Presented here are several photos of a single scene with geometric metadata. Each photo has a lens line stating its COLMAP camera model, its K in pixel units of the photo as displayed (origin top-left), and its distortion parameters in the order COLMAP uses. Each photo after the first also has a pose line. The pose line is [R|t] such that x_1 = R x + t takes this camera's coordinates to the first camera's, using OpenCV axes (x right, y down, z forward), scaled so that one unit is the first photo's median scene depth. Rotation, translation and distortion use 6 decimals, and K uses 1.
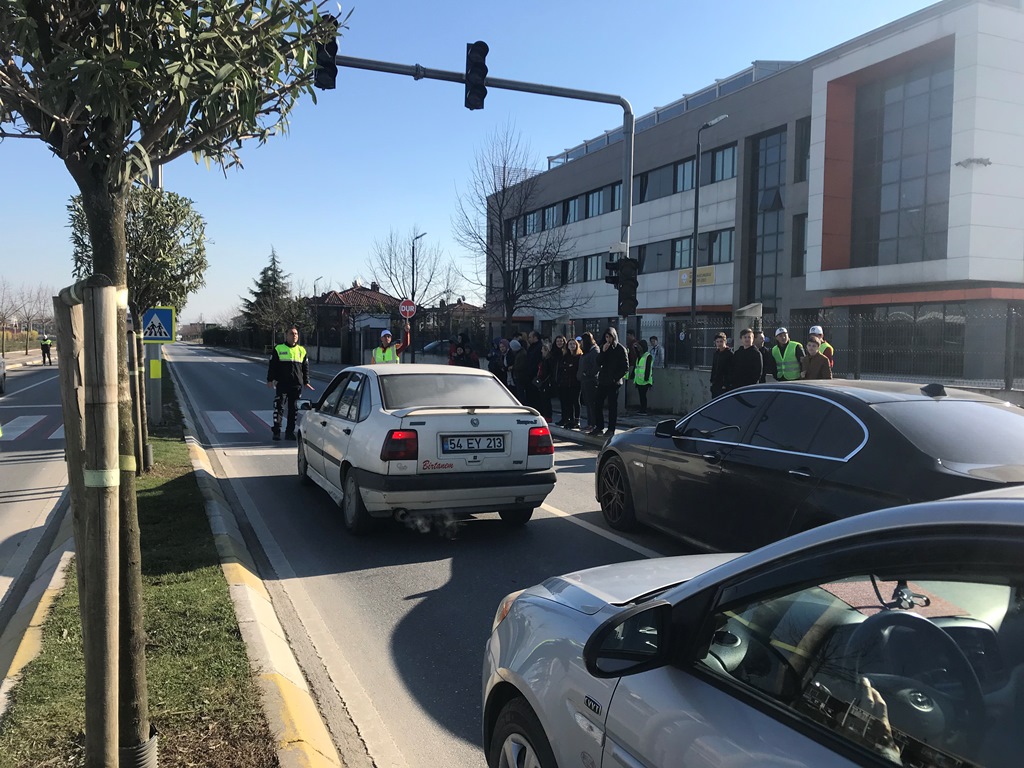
lens RADIAL K [[839.5, 0, 512.0], [0, 839.5, 384.0], [0, 0, 1]] dist [0.097568, -0.210798]
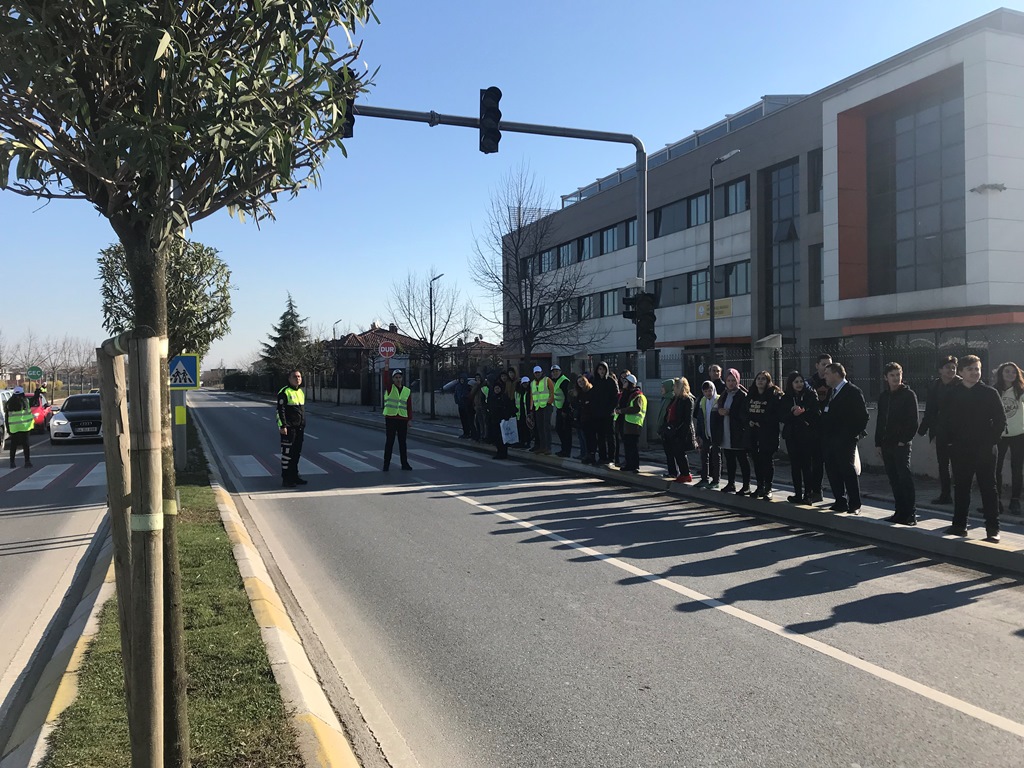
lens RADIAL K [[840.5, 0, 512.0], [0, 840.5, 384.0], [0, 0, 1]] dist [0.101414, -0.215467]
pose [[0.999427, -0.025944, -0.021725, -0.001092], [0.024955, 0.998692, -0.044626, 0.000085], [0.022854, 0.044059, 0.998768, -0.003087]]
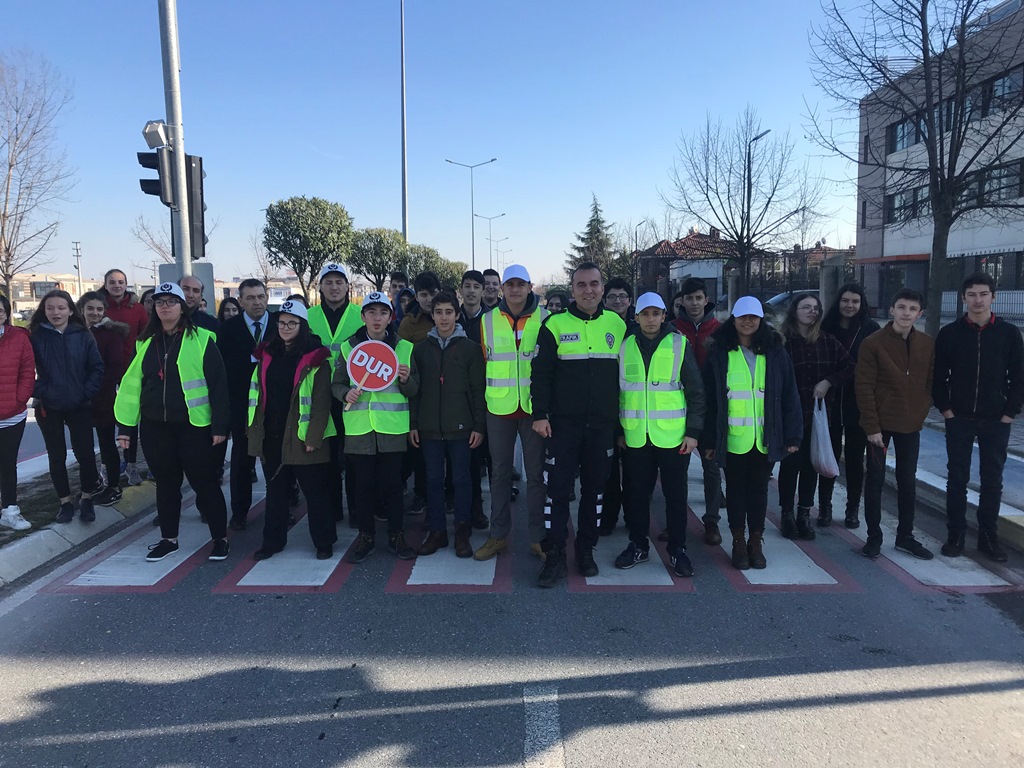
lens RADIAL K [[839.5, 0, 512.0], [0, 839.5, 384.0], [0, 0, 1]] dist [0.097568, -0.210798]
pose [[0.918200, 0.009824, -0.395996, -0.032552], [0.010769, 0.998704, 0.049747, -0.021962], [0.395972, -0.049943, 0.916904, 0.448138]]
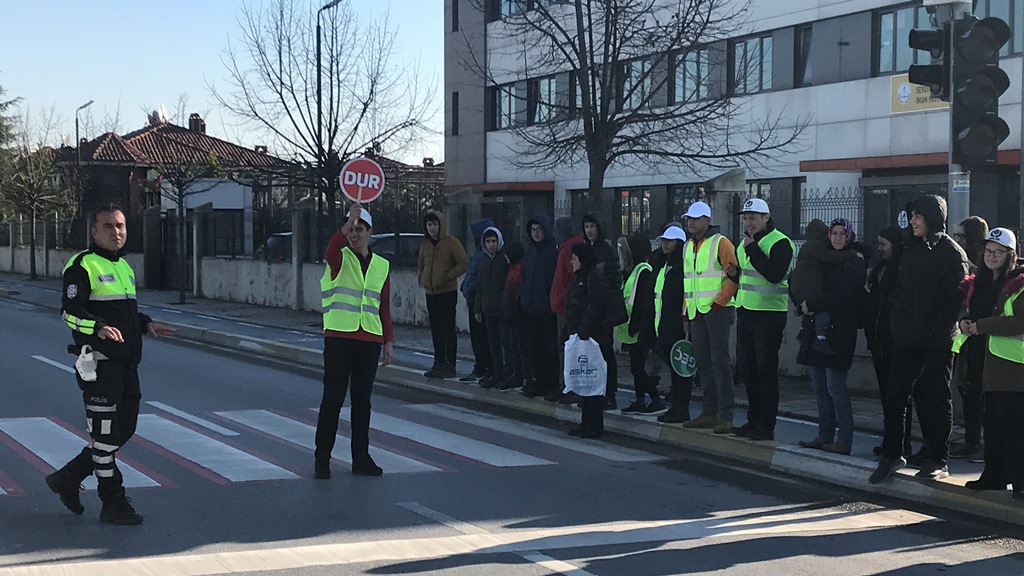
lens RADIAL K [[1683.3, 0, 525.4], [0, 1683.3, 286.4], [0, 0, 1]] dist [0.262457, -1.264754]
pose [[0.999104, -0.013080, 0.040245, -0.069110], [0.013895, 0.999703, -0.020033, -0.008454], [-0.039971, 0.020574, 0.998989, 0.149946]]
